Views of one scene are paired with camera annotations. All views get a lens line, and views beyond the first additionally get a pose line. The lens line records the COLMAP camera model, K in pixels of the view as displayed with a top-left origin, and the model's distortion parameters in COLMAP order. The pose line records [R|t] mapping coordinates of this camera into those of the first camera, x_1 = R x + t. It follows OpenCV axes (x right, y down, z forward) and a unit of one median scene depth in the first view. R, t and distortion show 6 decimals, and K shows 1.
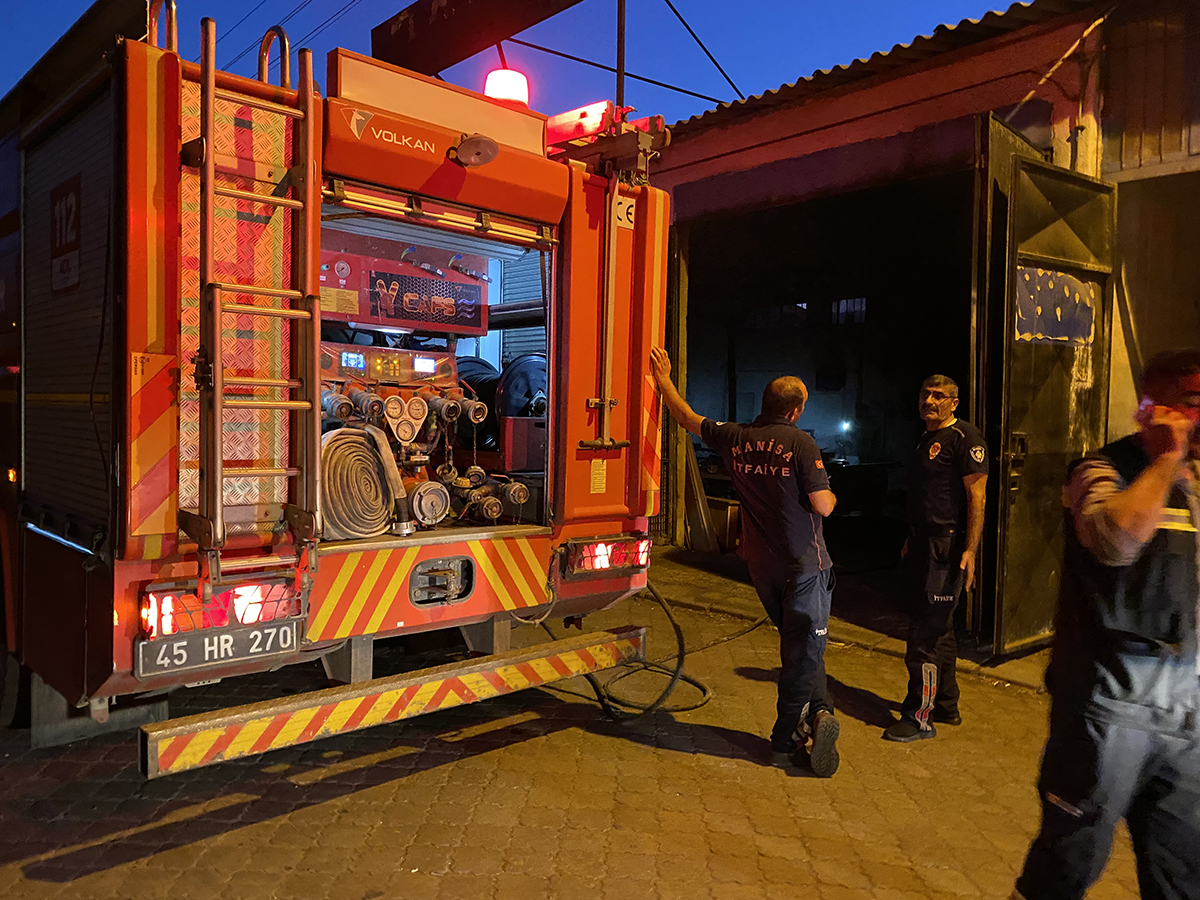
lens RADIAL K [[874.7, 0, 599.8], [0, 874.7, 414.4], [0, 0, 1]] dist [0.022004, -0.032473]
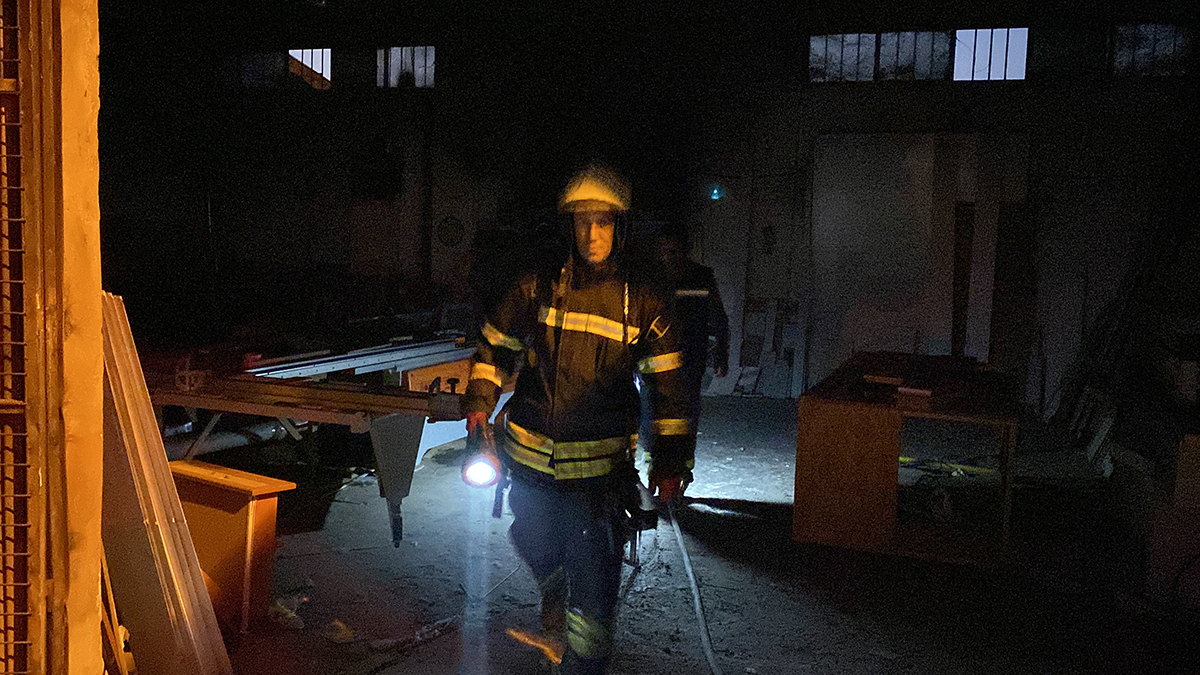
lens RADIAL K [[1045.5, 0, 601.8], [0, 1045.5, 317.0], [0, 0, 1]] dist [-0.002607, -0.003509]
pose [[0.861223, -0.023245, 0.507695, 0.041590], [-0.013072, 0.997610, 0.067851, 0.003800], [-0.508059, -0.065071, 0.858861, 0.397666]]
